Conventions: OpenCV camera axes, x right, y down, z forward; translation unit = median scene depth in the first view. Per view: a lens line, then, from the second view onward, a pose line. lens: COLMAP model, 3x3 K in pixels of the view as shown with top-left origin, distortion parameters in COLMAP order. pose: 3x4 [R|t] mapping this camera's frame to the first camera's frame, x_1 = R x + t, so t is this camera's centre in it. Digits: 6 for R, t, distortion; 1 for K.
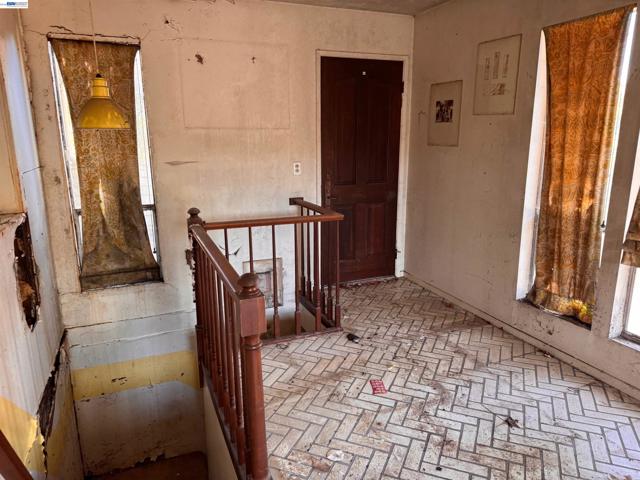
lens RADIAL K [[454.5, 0, 320.0], [0, 454.5, 240.0], [0, 0, 1]] dist [0.080267, -0.115084]
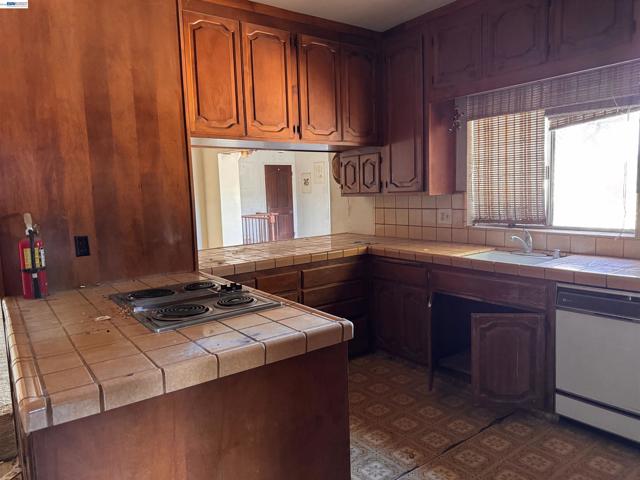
lens RADIAL K [[453.5, 0, 320.0], [0, 453.5, 240.0], [0, 0, 1]] dist [0.105510, -0.182438]
pose [[0.971658, -0.053611, 0.230234, -0.334460], [0.082370, 0.989690, -0.117174, 0.433663], [-0.221578, 0.132817, 0.966055, -1.772082]]
